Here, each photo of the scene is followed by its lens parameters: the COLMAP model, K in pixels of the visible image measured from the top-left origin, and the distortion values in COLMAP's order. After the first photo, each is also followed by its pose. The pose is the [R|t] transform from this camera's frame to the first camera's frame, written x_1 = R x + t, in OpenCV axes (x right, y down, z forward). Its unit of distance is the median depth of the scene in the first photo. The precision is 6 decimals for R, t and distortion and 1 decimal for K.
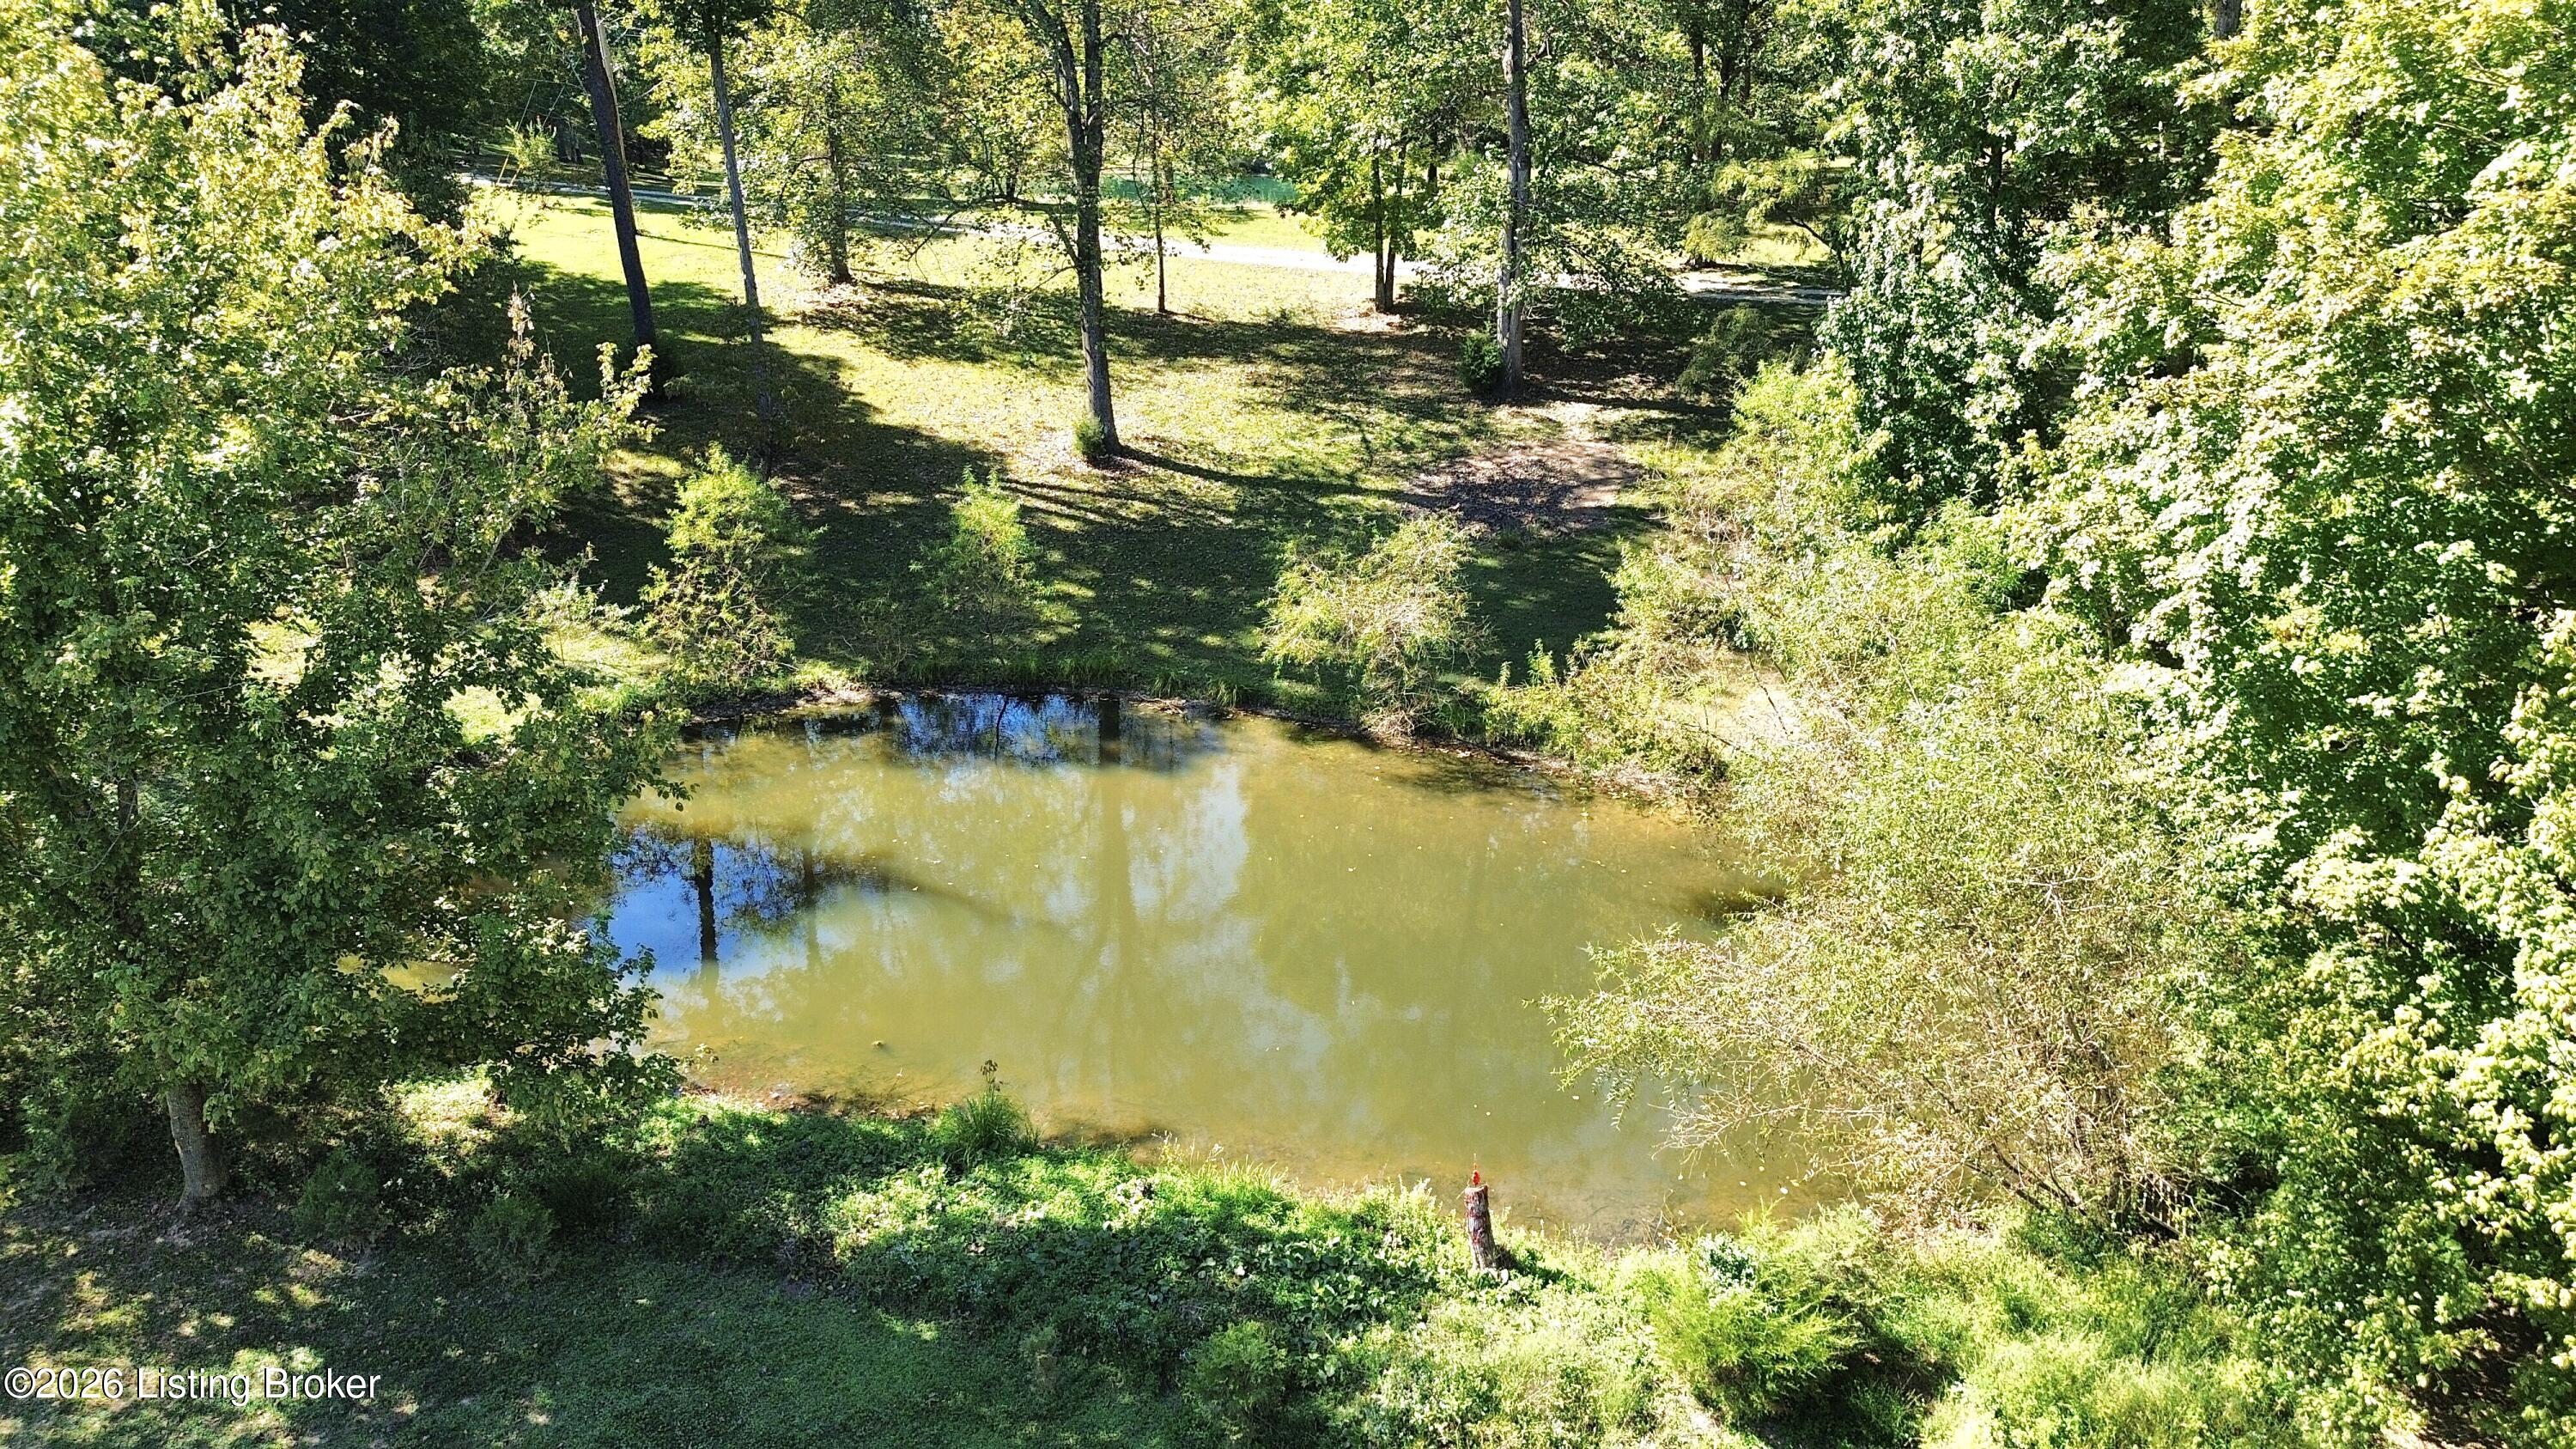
lens RADIAL K [[1813.3, 0, 1294.7], [0, 1813.3, 726.7], [0, 0, 1]] dist [0.065453, -0.016252]
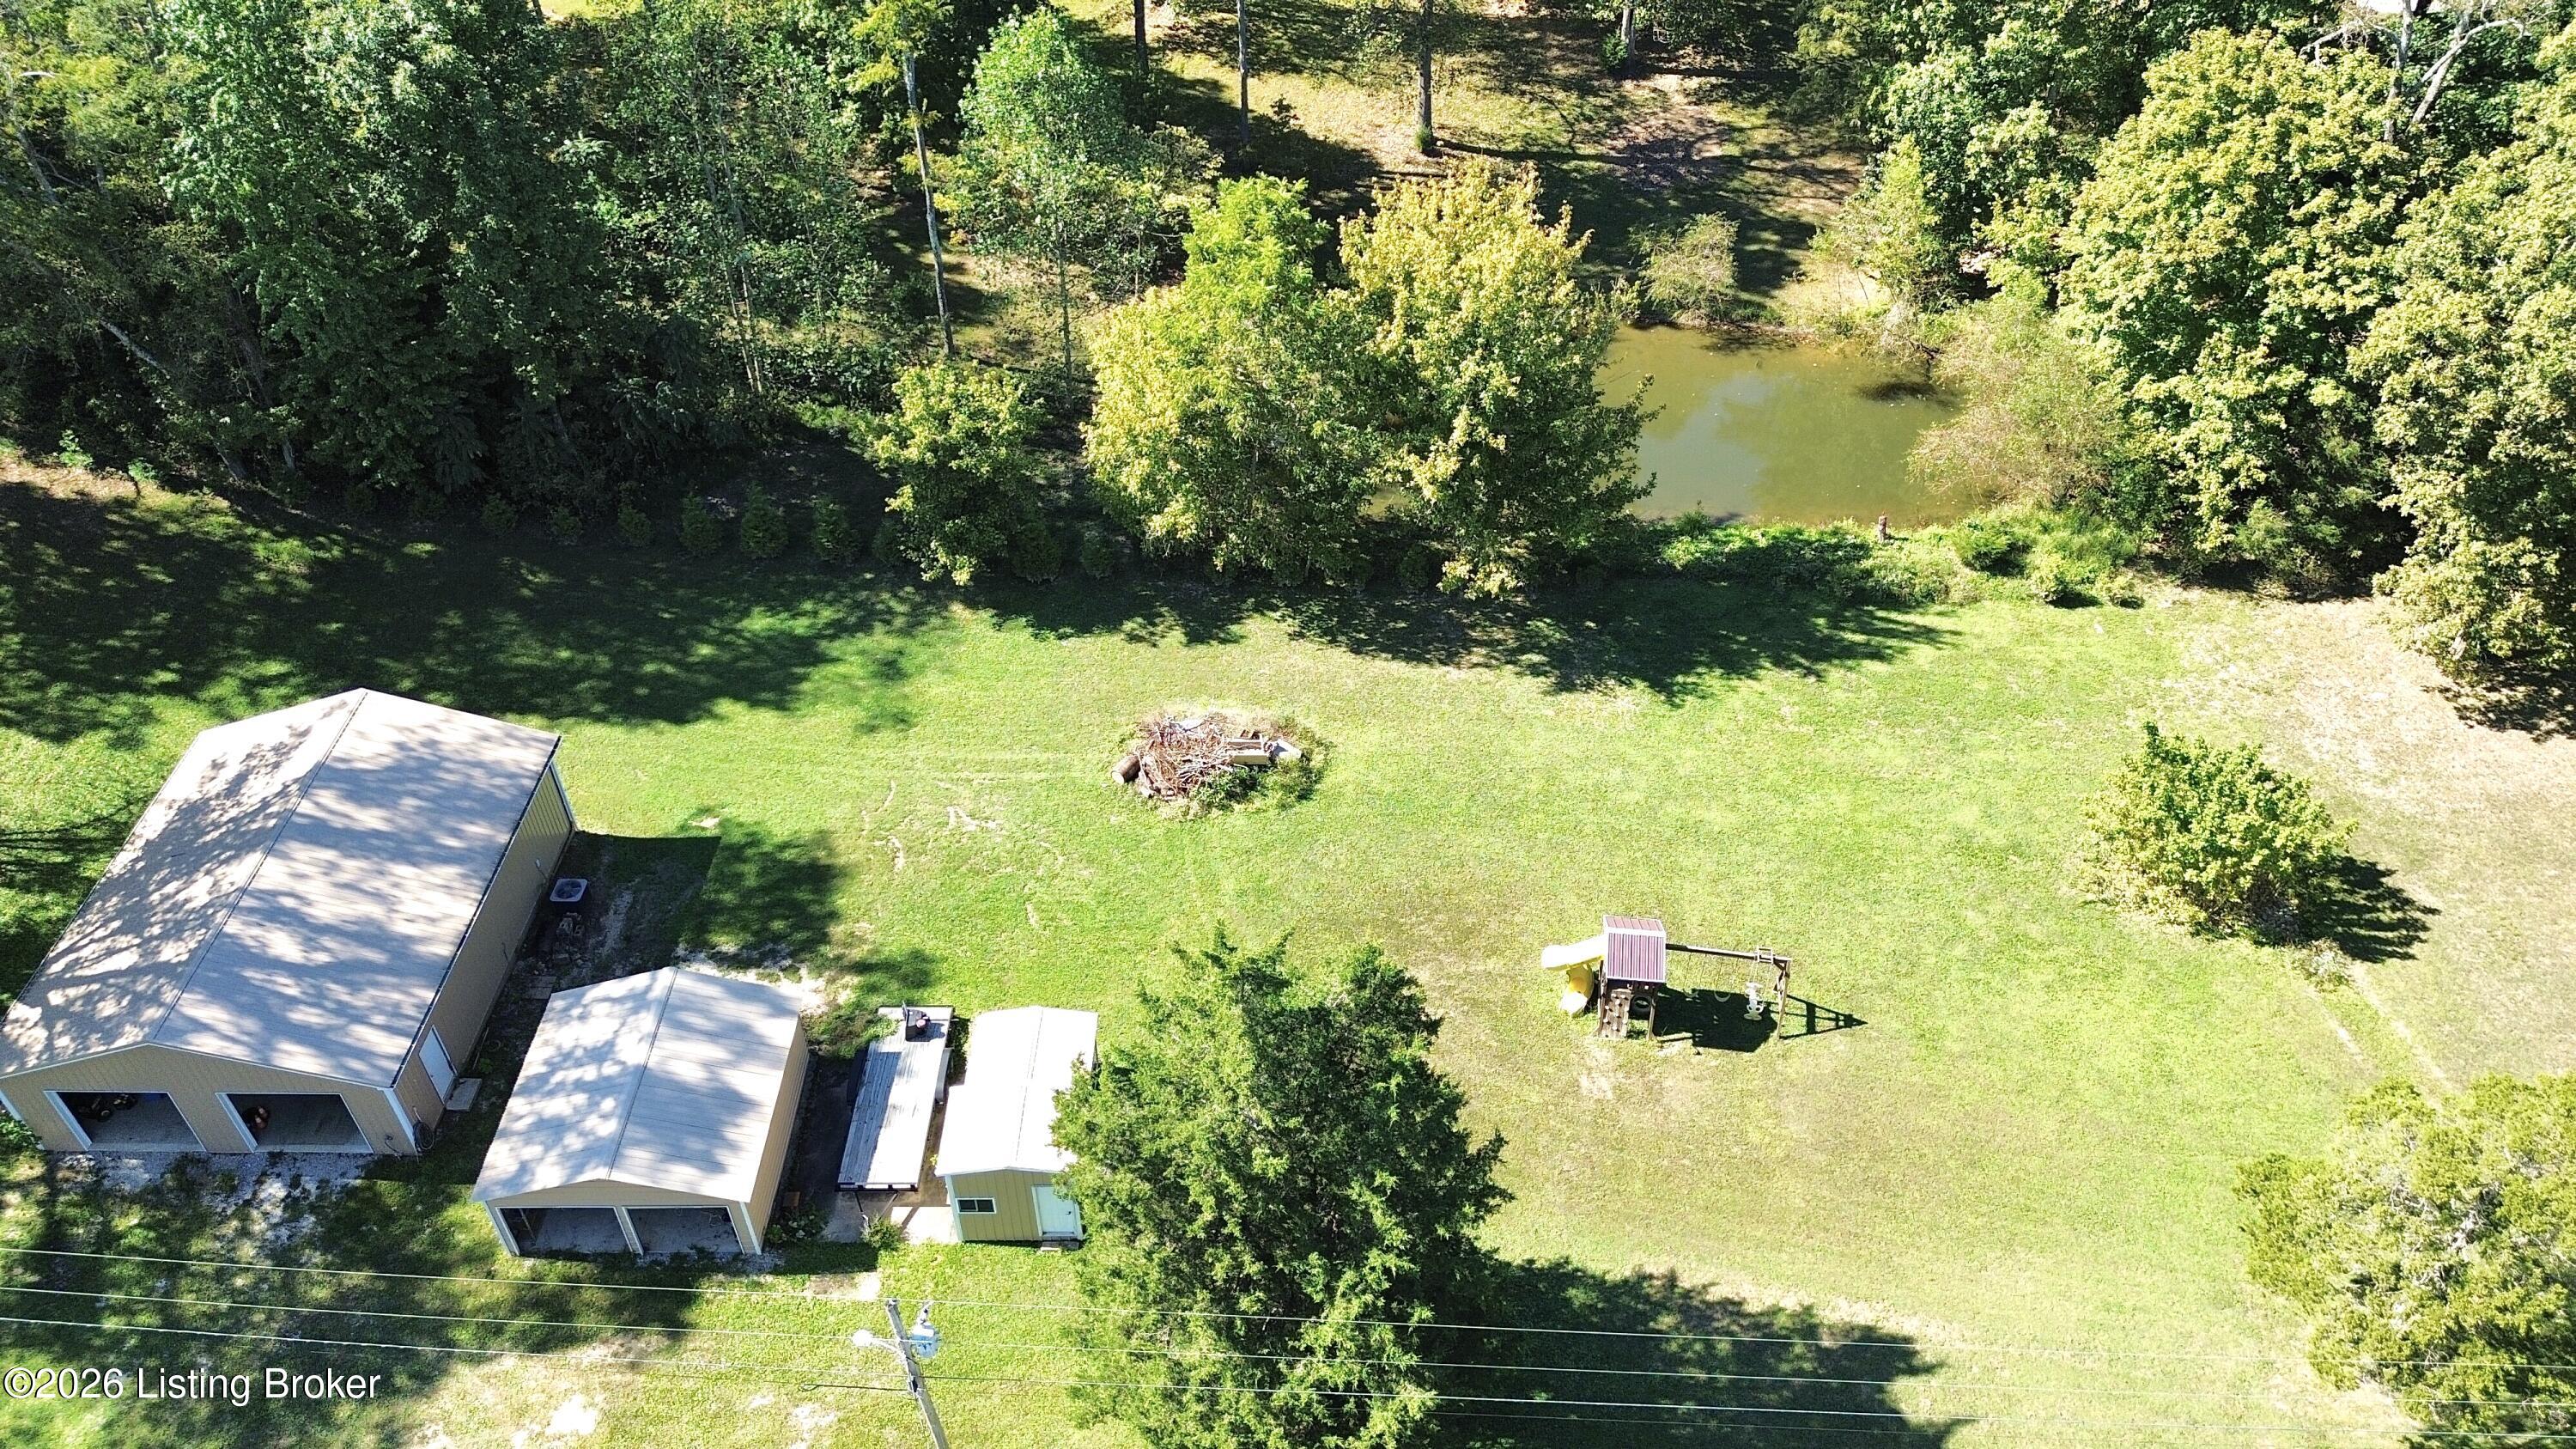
lens RADIAL K [[1813.3, 0, 1271.4], [0, 1813.3, 700.7], [0, 0, 1]] dist [0.065453, -0.016252]
pose [[0.972362, -0.159036, 0.170935, -0.671284], [0.093751, 0.936471, 0.337983, -0.272128], [-0.213827, -0.312616, 0.925499, -0.795181]]
